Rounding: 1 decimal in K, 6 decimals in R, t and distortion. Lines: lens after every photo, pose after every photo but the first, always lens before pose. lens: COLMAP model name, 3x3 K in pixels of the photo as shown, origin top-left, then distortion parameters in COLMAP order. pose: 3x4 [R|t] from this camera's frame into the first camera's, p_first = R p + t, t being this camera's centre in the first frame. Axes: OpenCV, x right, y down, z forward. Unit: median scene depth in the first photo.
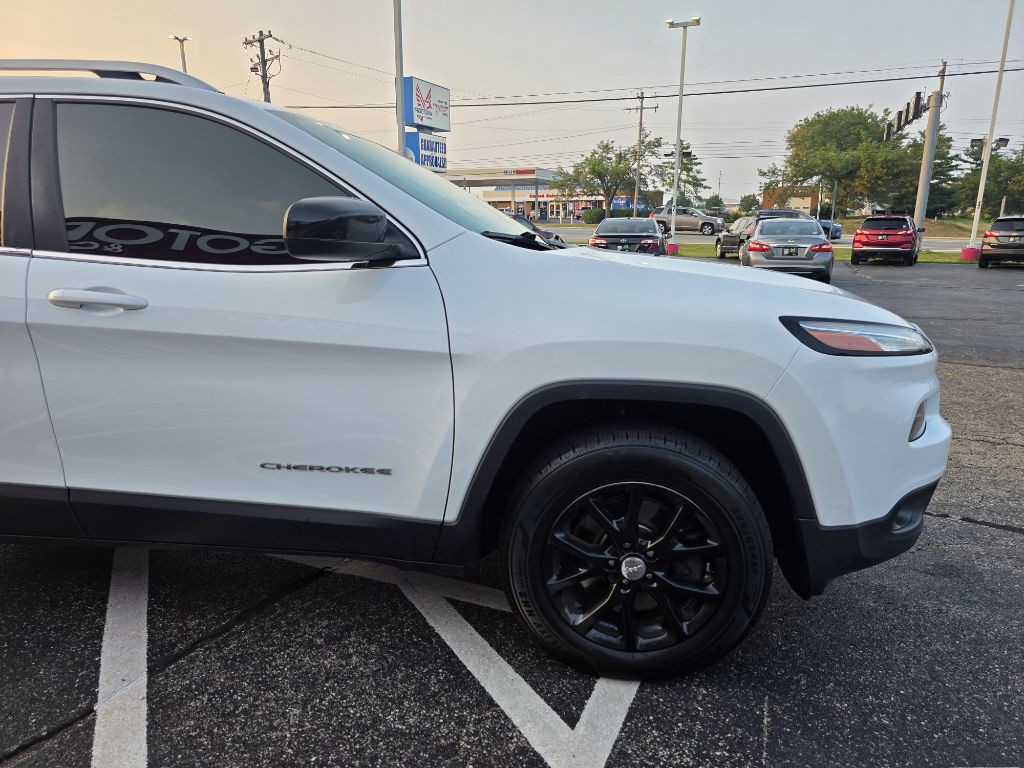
lens RADIAL K [[693.4, 0, 519.7], [0, 693.4, 385.4], [0, 0, 1]] dist [0.054582, -0.053879]
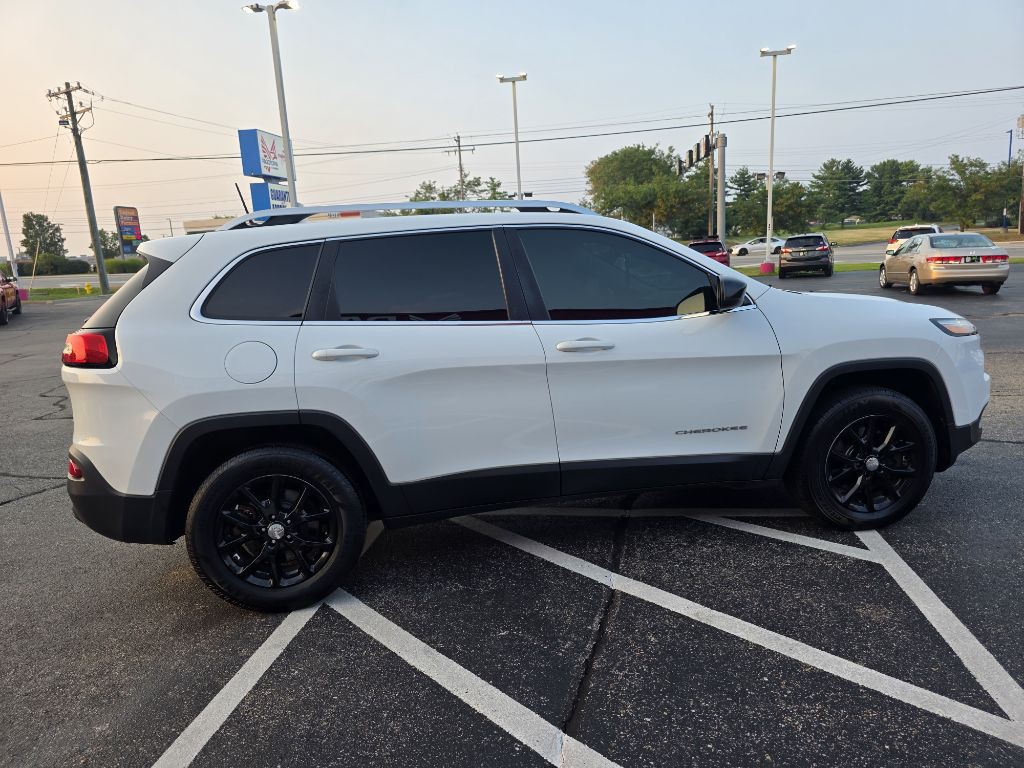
lens RADIAL K [[693.4, 0, 515.6], [0, 693.4, 384.5], [0, 0, 1]] dist [0.054582, -0.053879]
pose [[0.963581, -0.107924, 0.244671, -0.097073], [0.119758, 0.992222, -0.033969, 0.000653], [-0.239102, 0.062033, 0.969011, -0.047092]]
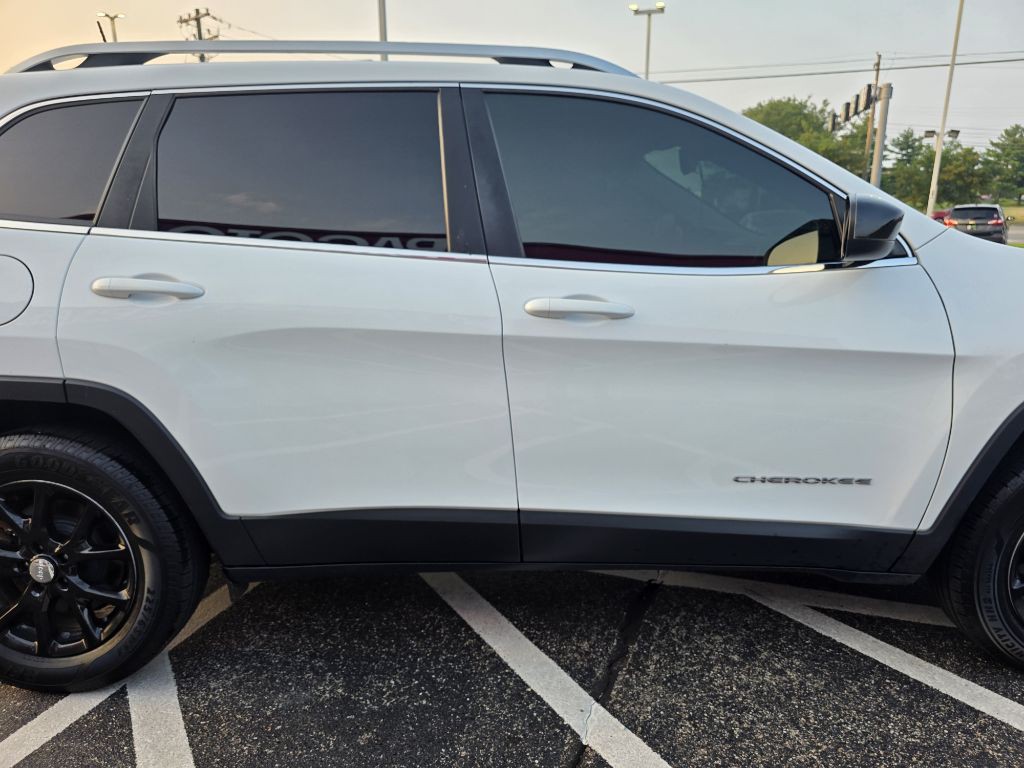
lens RADIAL K [[693.4, 0, 525.0], [0, 693.4, 394.2], [0, 0, 1]] dist [0.054582, -0.053879]
pose [[0.995170, -0.028510, 0.093938, -0.062570], [0.026018, 0.999279, 0.027653, -0.002979], [-0.094658, -0.025075, 0.995194, 0.007037]]
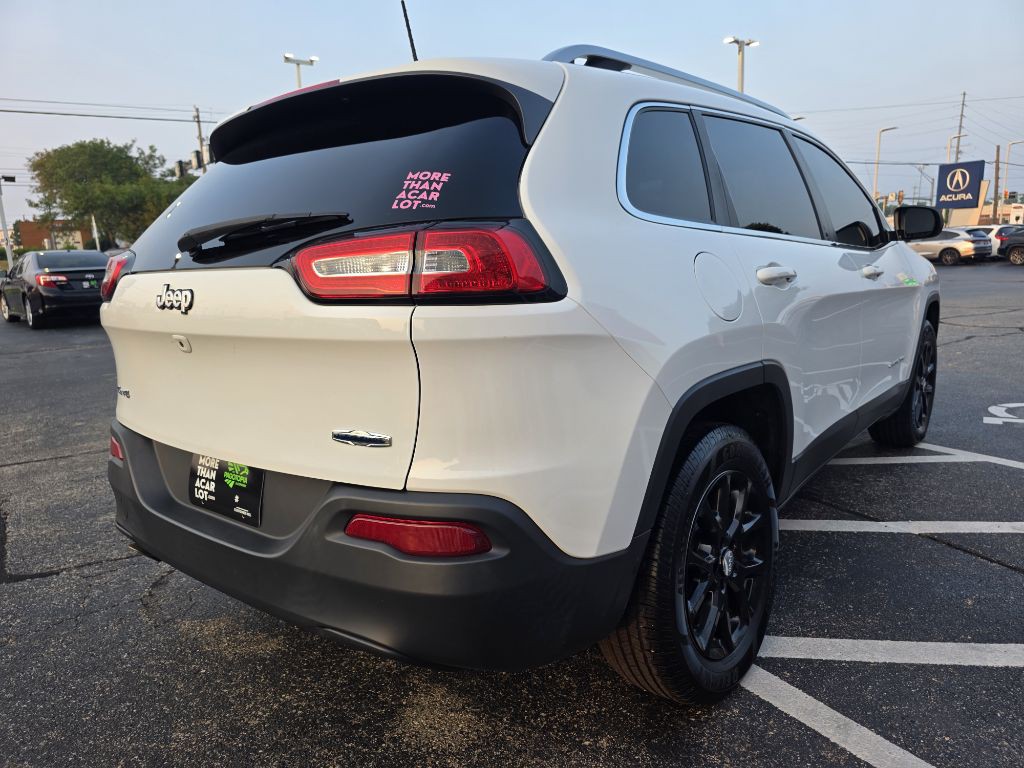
lens RADIAL K [[693.4, 0, 512.9], [0, 693.4, 390.3], [0, 0, 1]] dist [0.054582, -0.053879]
pose [[0.558492, -0.191981, 0.806988, -0.187480], [0.224378, 0.971546, 0.075844, -0.013225], [-0.798587, 0.138712, 0.585677, 0.062660]]
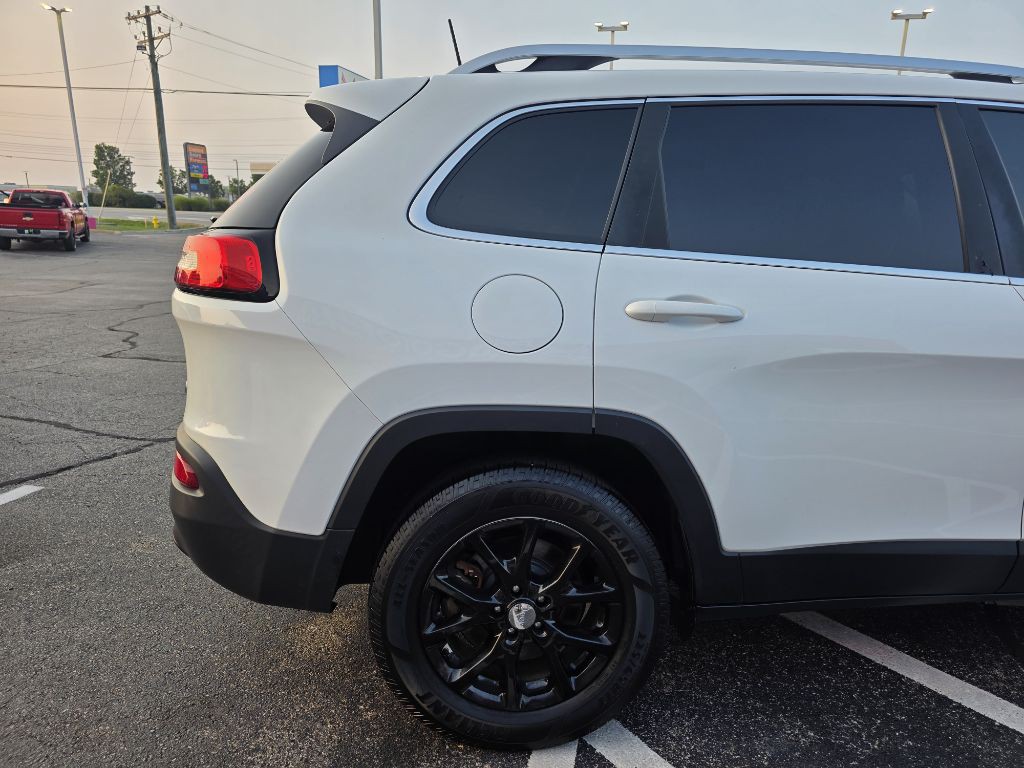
lens RADIAL K [[693.4, 0, 516.4], [0, 693.4, 391.8], [0, 0, 1]] dist [0.054582, -0.053879]
pose [[0.982547, -0.032192, 0.183208, -0.124746], [0.029976, 0.999440, 0.014856, -0.006716], [-0.183584, -0.009105, 0.982962, 0.020434]]
